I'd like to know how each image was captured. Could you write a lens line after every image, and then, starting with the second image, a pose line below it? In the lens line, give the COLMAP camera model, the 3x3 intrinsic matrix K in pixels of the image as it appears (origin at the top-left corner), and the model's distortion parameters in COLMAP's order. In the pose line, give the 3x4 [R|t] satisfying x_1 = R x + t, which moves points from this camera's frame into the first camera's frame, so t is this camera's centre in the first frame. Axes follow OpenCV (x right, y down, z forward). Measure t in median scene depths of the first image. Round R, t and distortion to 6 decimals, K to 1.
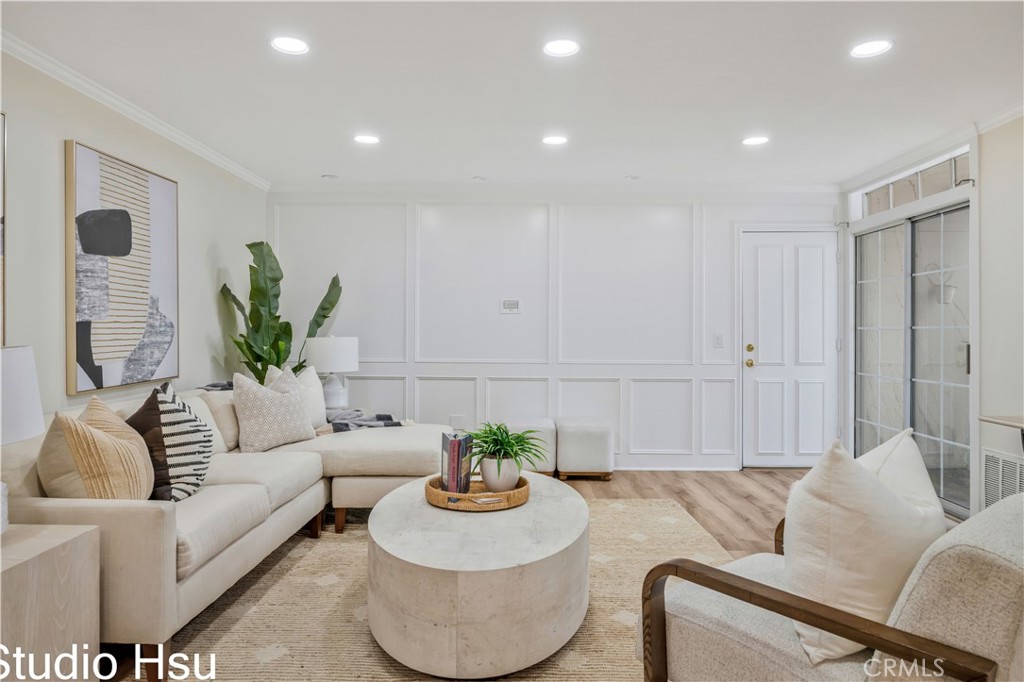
lens RADIAL K [[637.8, 0, 501.2], [0, 637.8, 331.0], [0, 0, 1]] dist [-0.004392, 0.000420]
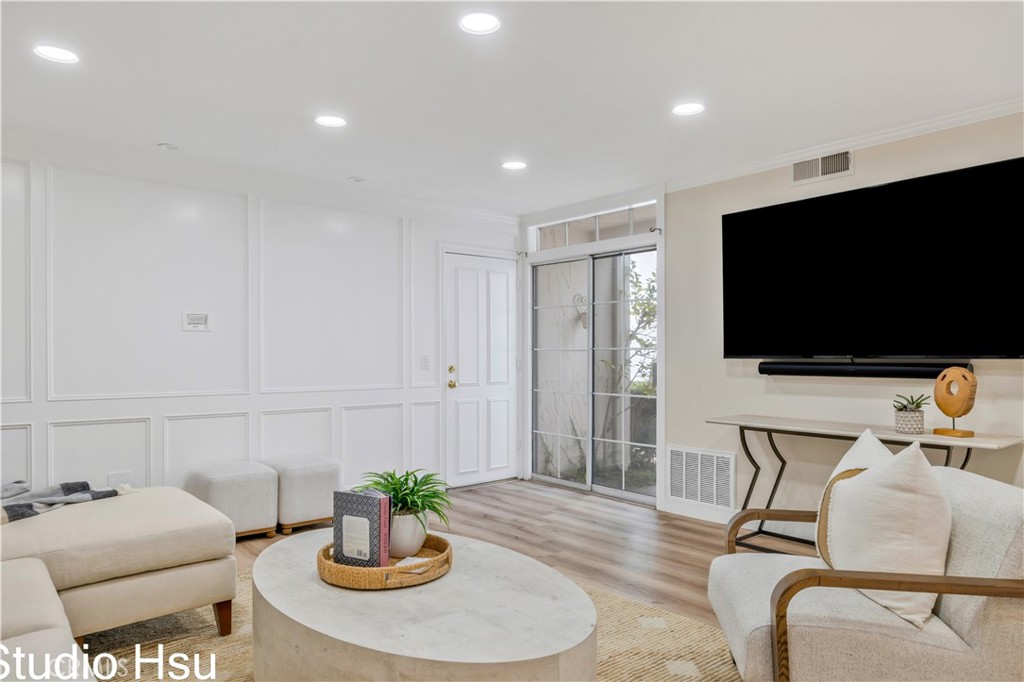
lens RADIAL K [[676.8, 0, 503.7], [0, 676.8, 357.7], [0, 0, 1]] dist [-0.004976, -0.000194]
pose [[0.747281, -0.010218, 0.664429, -0.350444], [0.004332, 0.999935, 0.010506, -0.003163], [-0.664494, -0.004973, 0.747277, 0.209687]]
